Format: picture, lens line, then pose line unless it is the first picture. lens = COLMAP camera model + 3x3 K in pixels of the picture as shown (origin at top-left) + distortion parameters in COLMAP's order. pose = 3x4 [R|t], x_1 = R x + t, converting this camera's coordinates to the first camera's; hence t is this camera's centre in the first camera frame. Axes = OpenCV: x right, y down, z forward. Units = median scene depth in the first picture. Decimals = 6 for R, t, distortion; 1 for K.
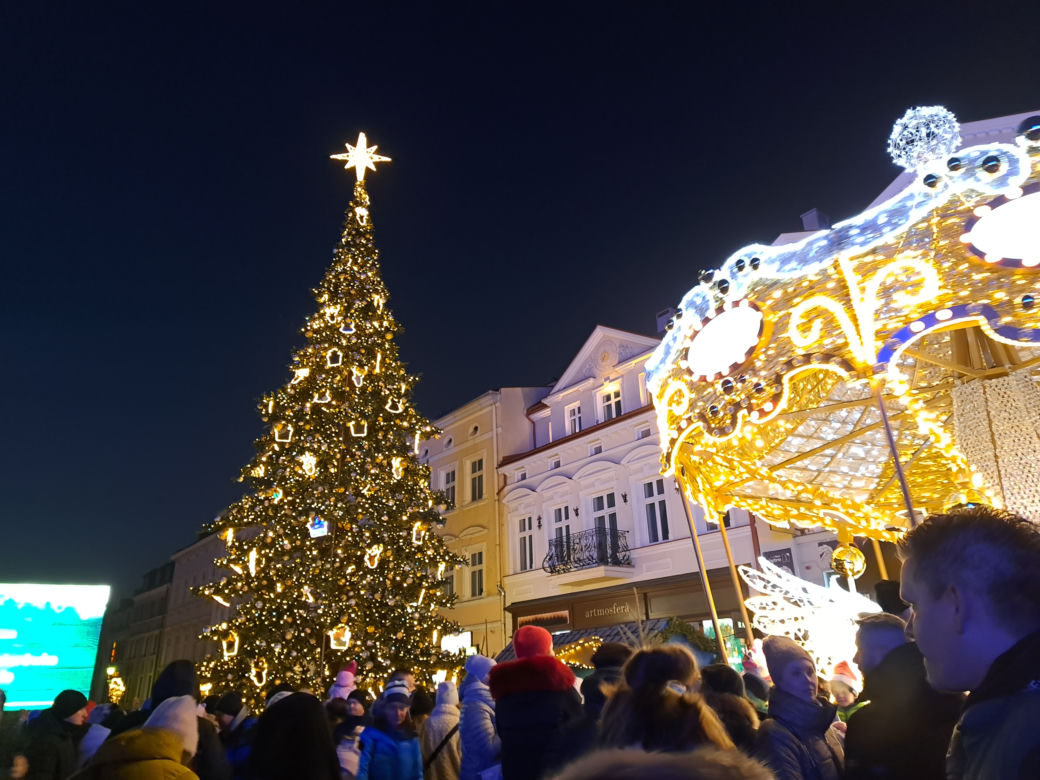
lens RADIAL K [[728.3, 0, 526.4], [0, 728.3, 377.8], [0, 0, 1]] dist [0.082189, -0.064156]
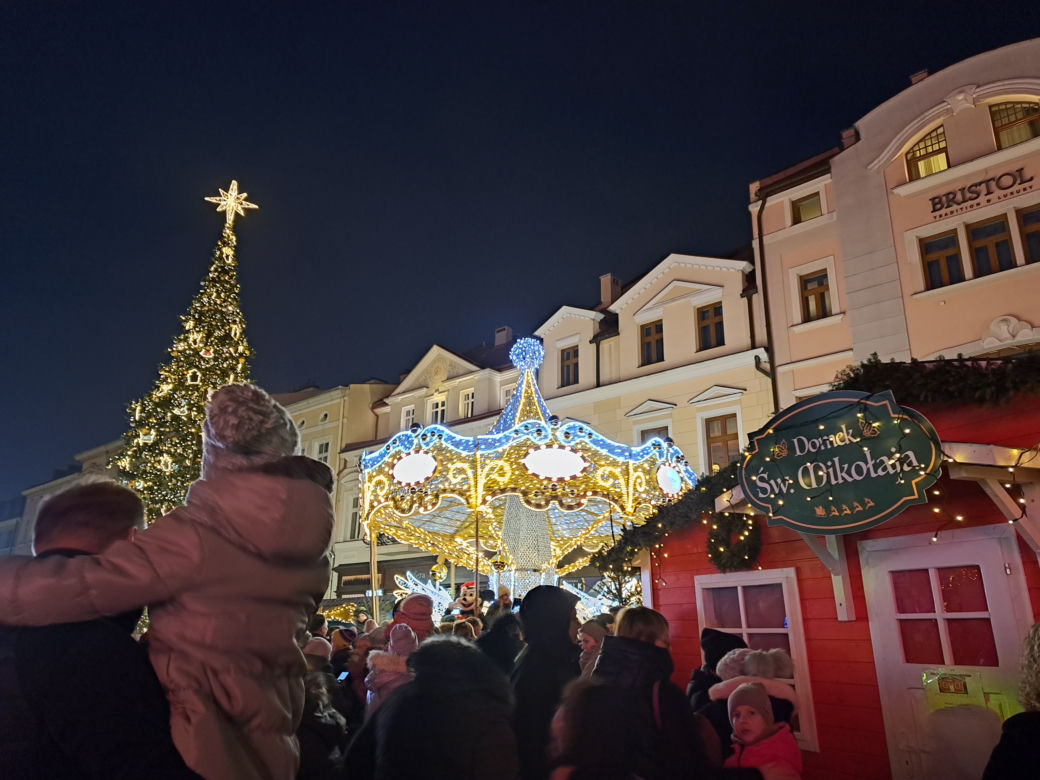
lens RADIAL K [[724.4, 0, 522.7], [0, 724.4, 397.0], [0, 0, 1]] dist [0.092835, -0.084918]
pose [[0.983812, 0.093805, 0.152691, 0.086399], [-0.106384, 0.991386, 0.076399, -0.120527], [-0.144209, -0.091406, 0.985317, -0.276698]]
